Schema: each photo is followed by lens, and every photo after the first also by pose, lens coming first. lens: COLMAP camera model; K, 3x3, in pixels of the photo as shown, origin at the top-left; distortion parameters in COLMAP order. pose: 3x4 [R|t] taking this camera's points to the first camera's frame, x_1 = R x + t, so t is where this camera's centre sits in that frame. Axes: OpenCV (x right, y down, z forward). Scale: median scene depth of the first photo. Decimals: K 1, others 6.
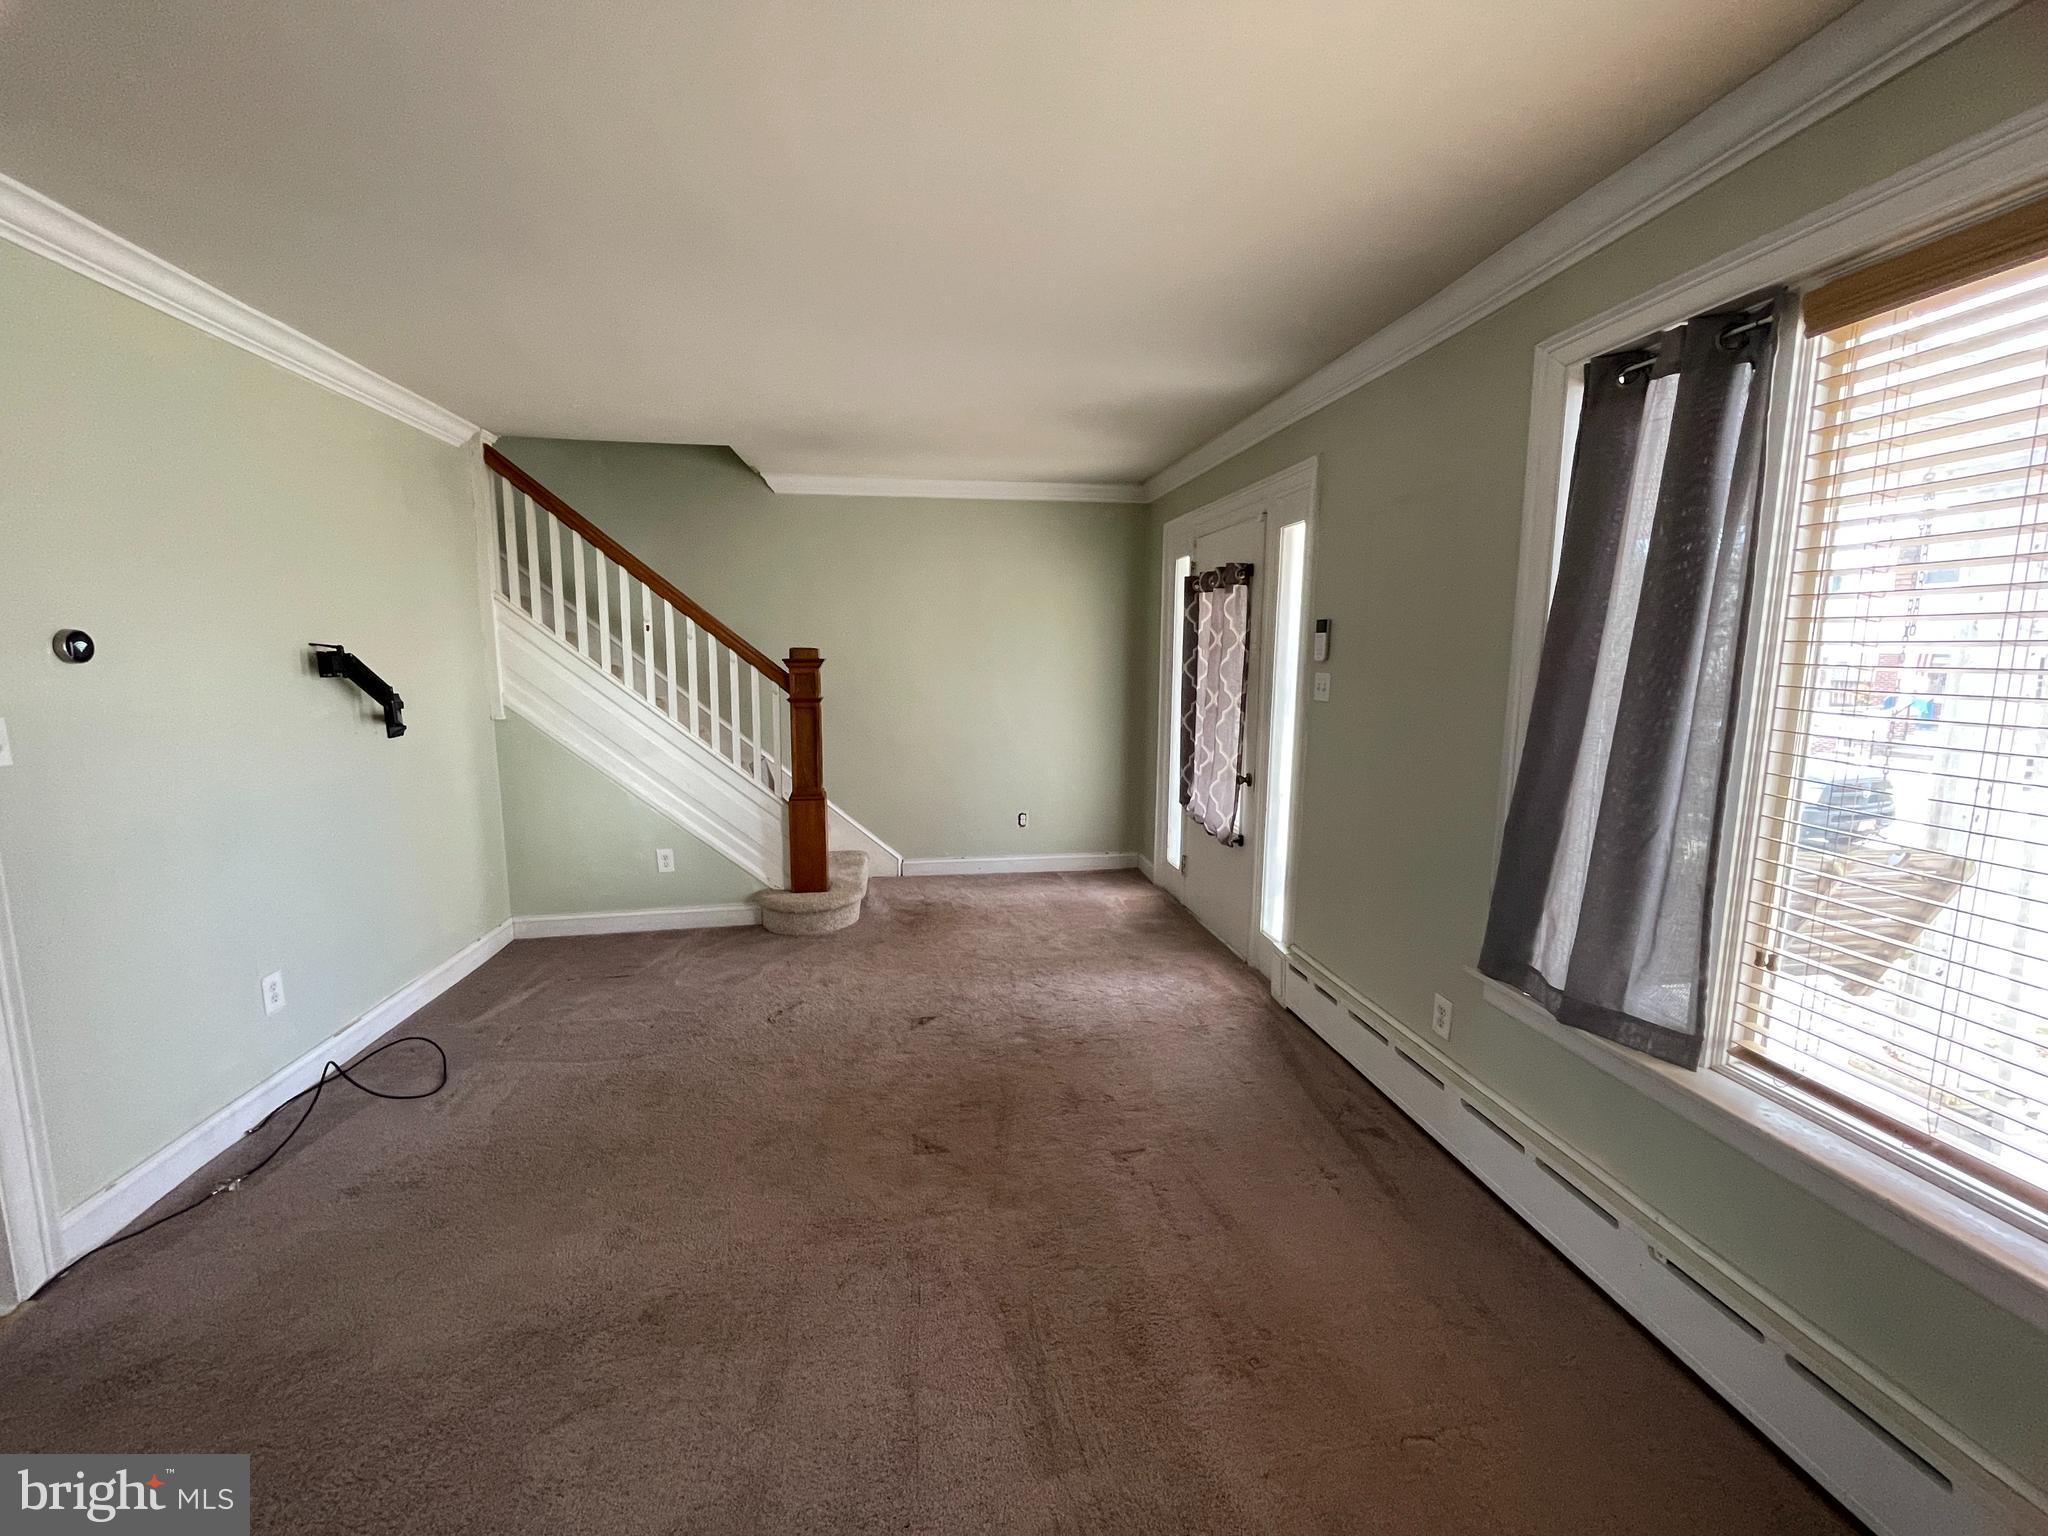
lens RADIAL K [[841.4, 0, 1024.0], [0, 841.4, 768.0], [0, 0, 1]] dist [0.000192, -0.000095]
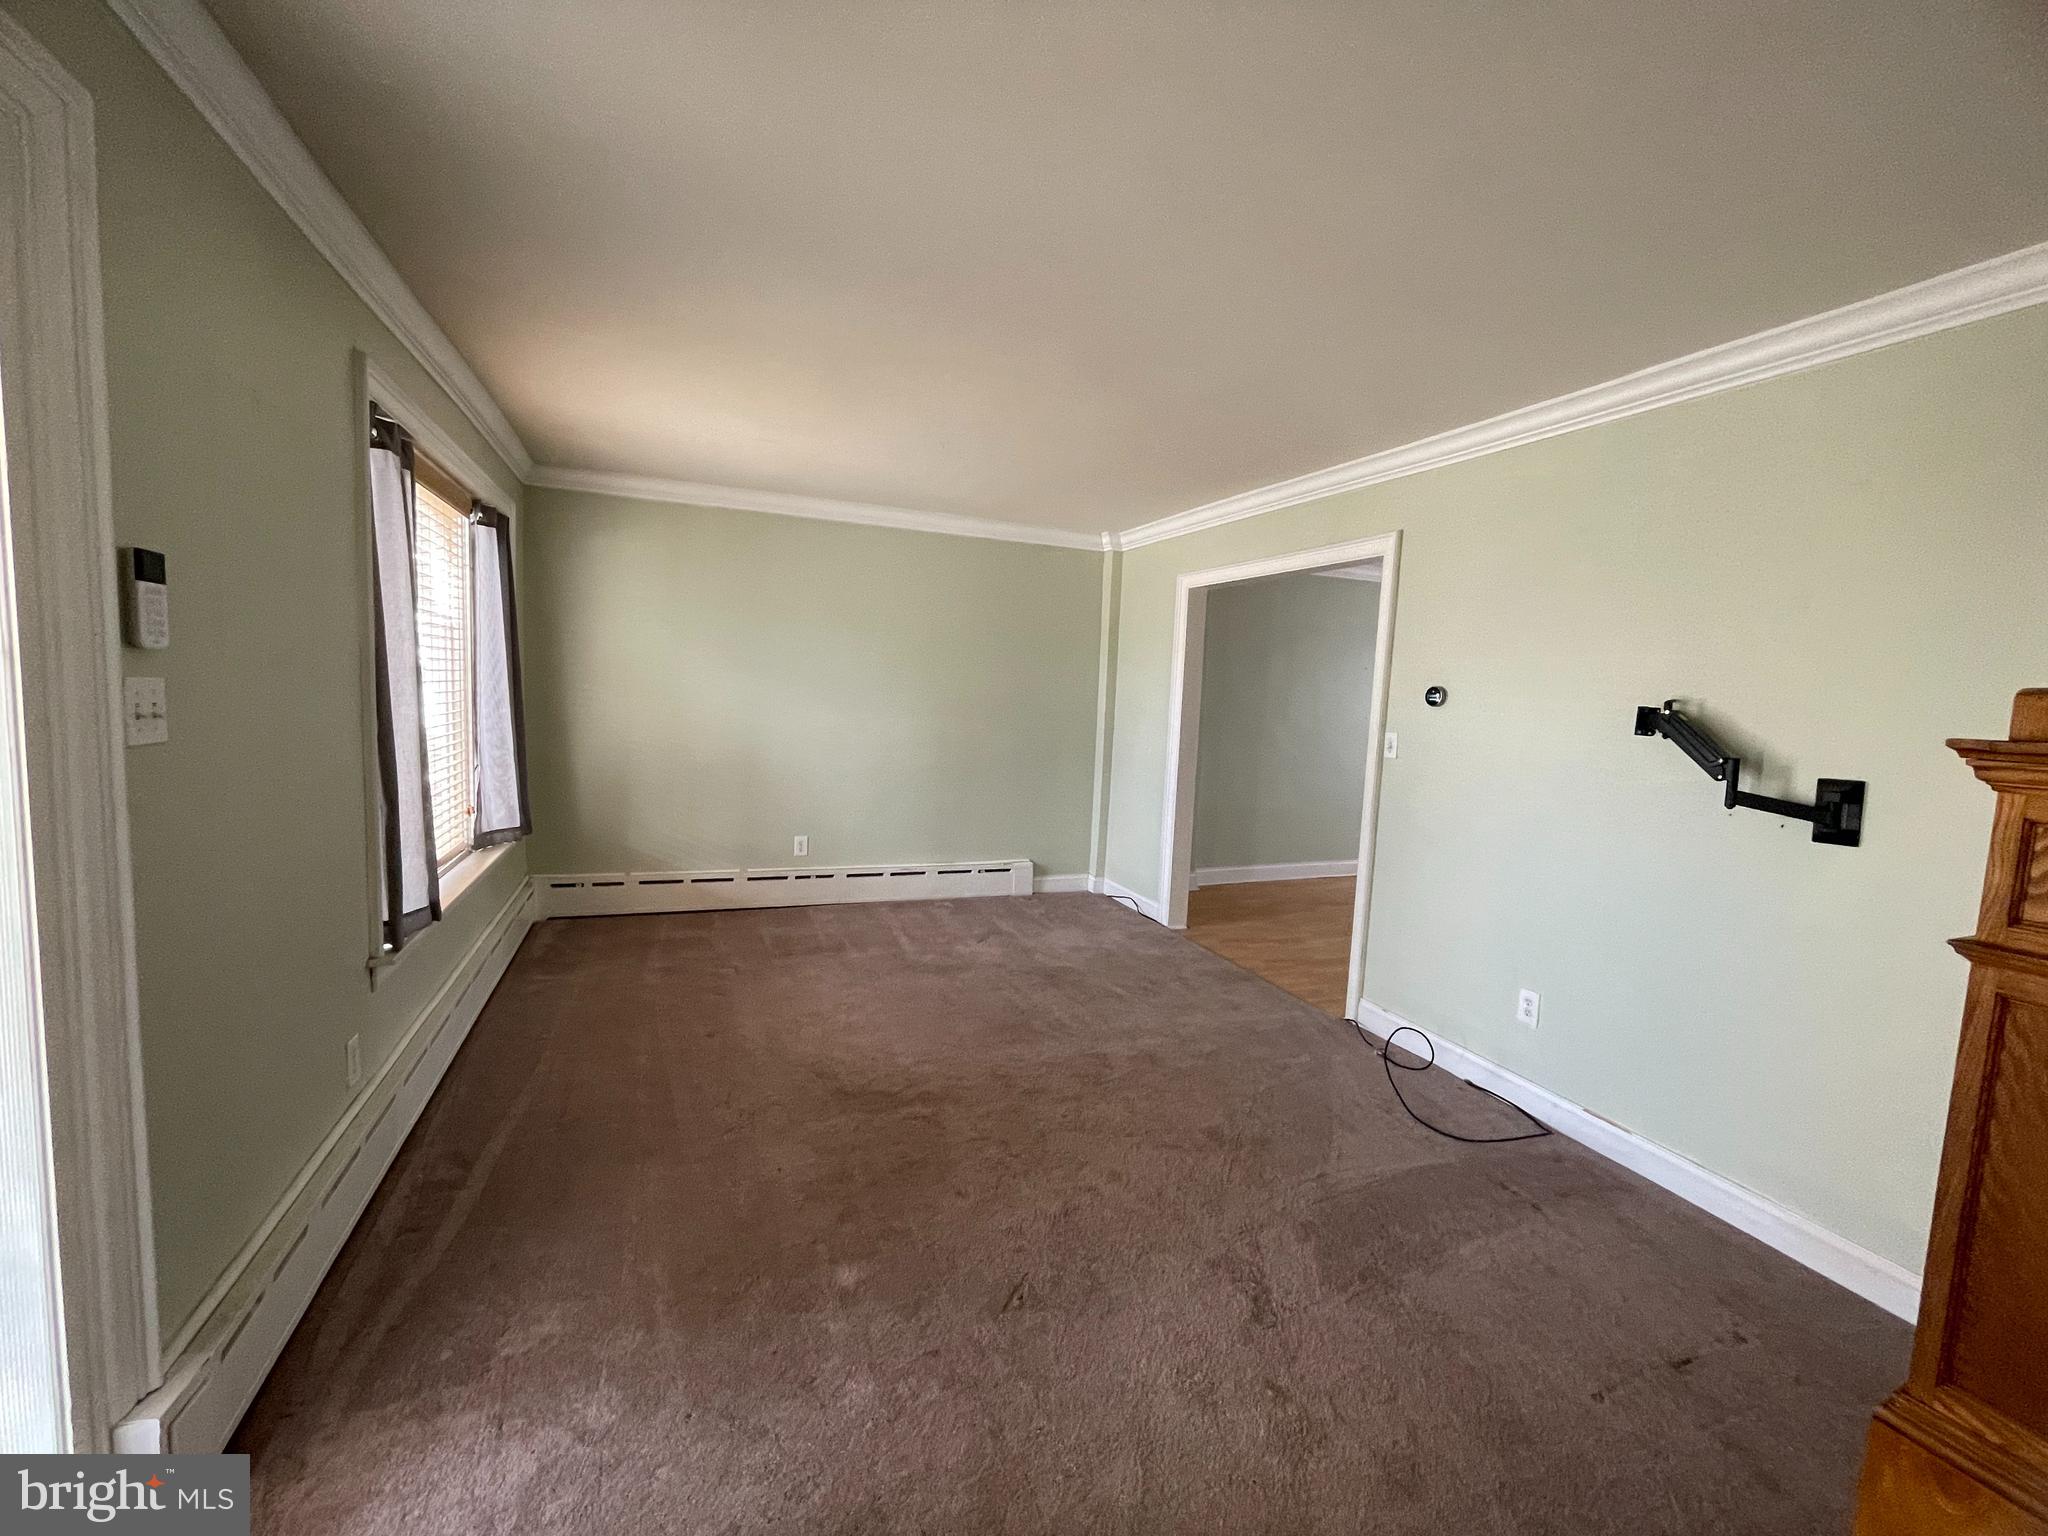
lens RADIAL K [[841.4, 0, 1024.0], [0, 841.4, 768.0], [0, 0, 1]] dist [0.000192, -0.000095]
pose [[-0.970518, -0.023714, -0.239858, 0.025257], [-0.080375, 0.970029, 0.229313, -0.184896], [0.227231, 0.241831, -0.943337, 1.384309]]
